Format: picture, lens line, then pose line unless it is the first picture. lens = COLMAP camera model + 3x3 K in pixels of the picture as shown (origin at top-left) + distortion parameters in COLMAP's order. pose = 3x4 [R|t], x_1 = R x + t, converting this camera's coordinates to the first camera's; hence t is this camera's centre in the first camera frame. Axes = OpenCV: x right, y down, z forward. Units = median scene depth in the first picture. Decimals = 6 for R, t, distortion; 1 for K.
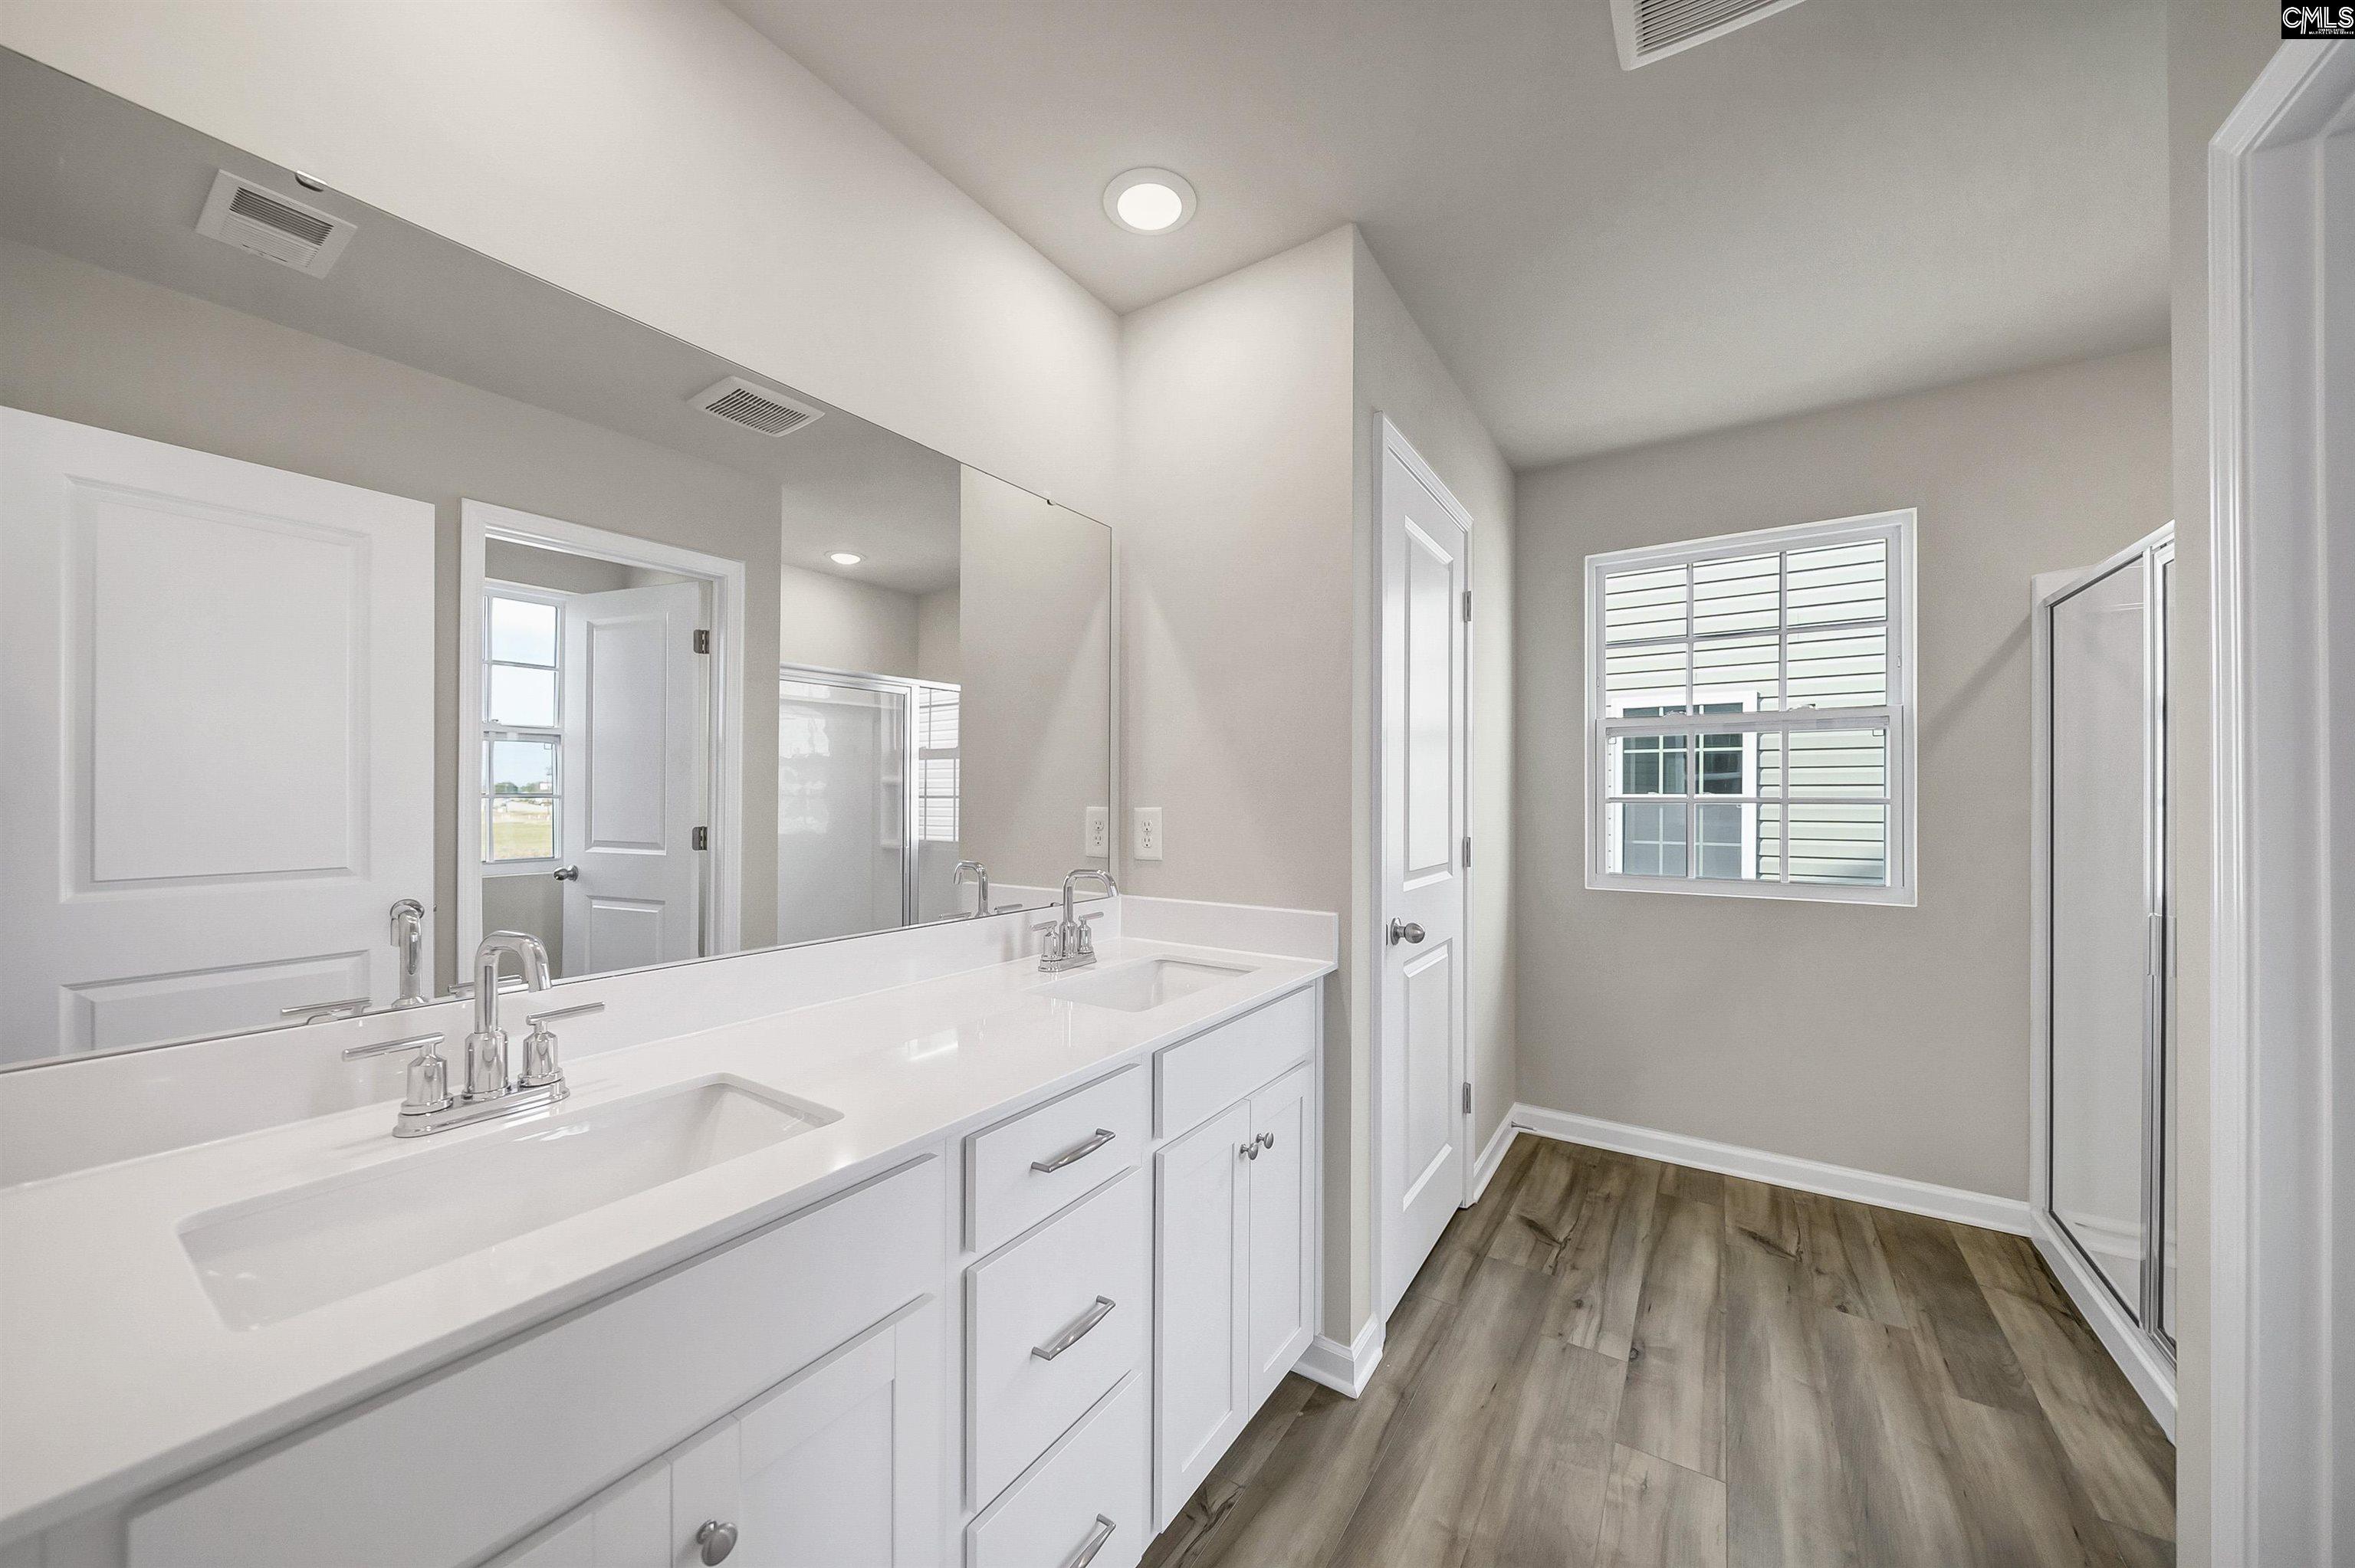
lens RADIAL K [[827.0, 0, 1179.6], [0, 827.0, 786.5], [0, 0, 1]] dist [-0.004443, -0.000398]
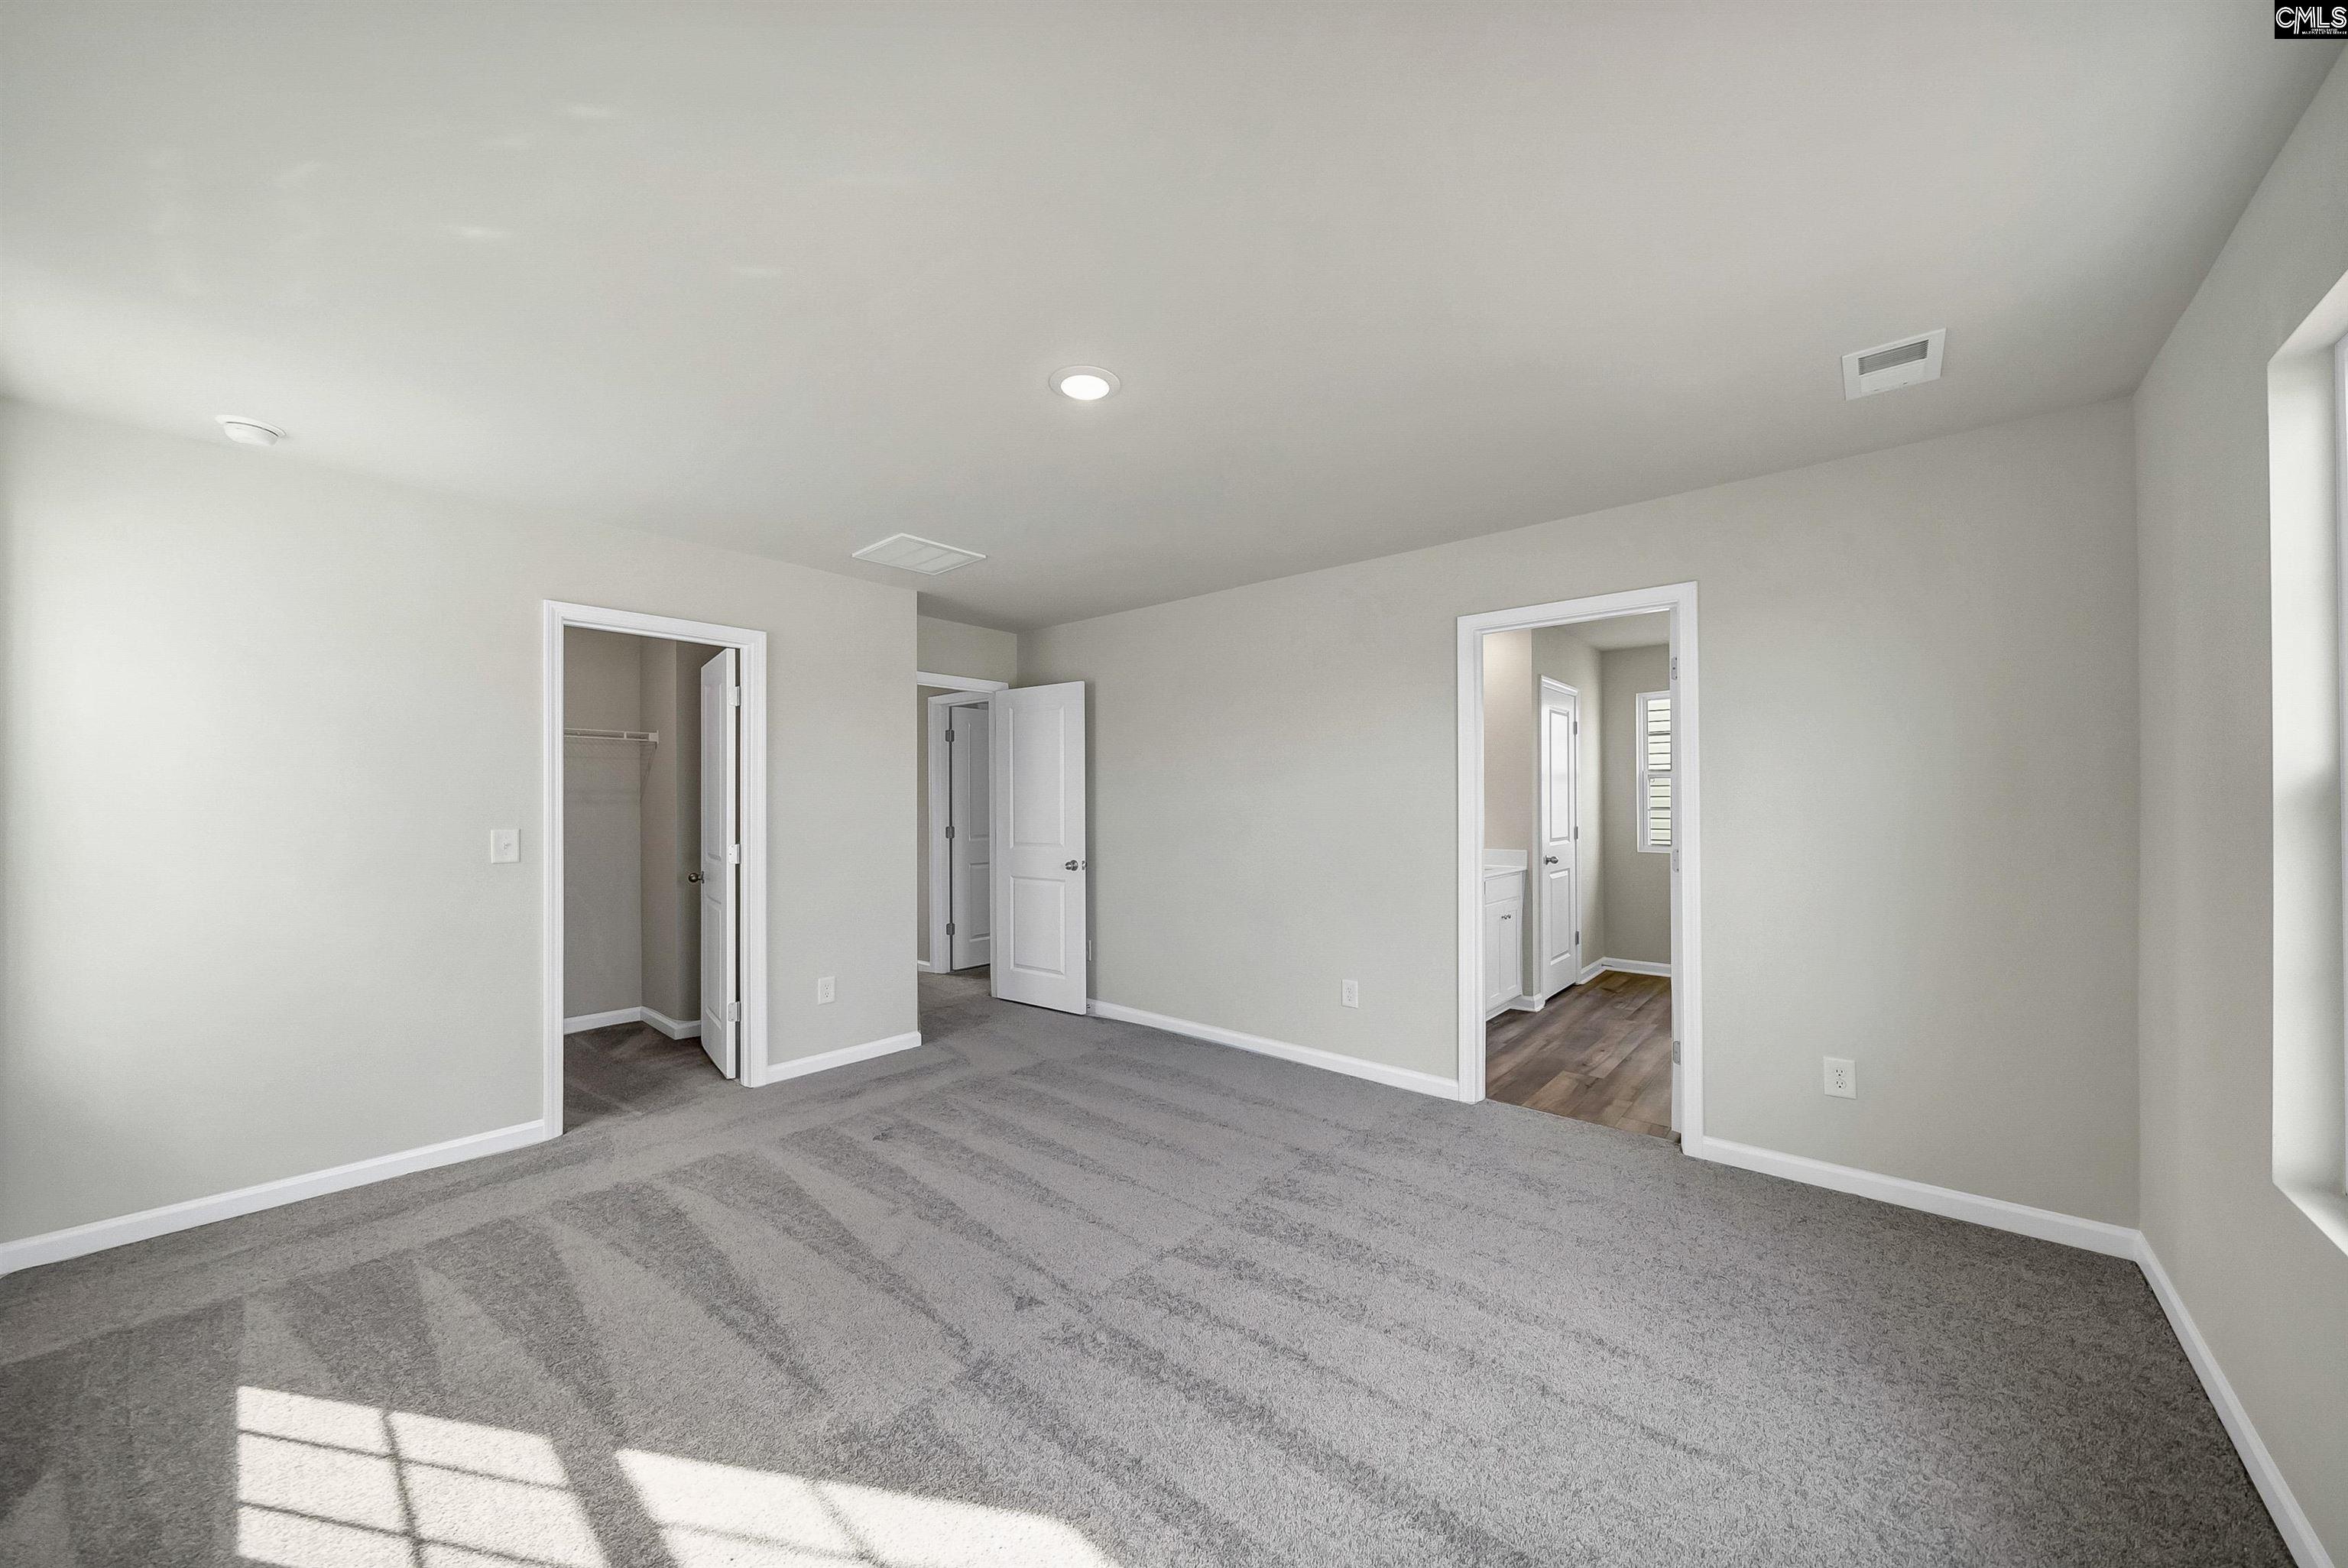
lens RADIAL K [[824.5, 0, 1182.5], [0, 824.5, 790.3], [0, 0, 1]] dist [-0.004443, -0.000398]
pose [[0.990475, -0.008641, -0.137419, -0.507188], [0.008645, 0.999962, -0.000569, -0.056914], [0.137419, -0.000625, 0.990513, -1.697322]]
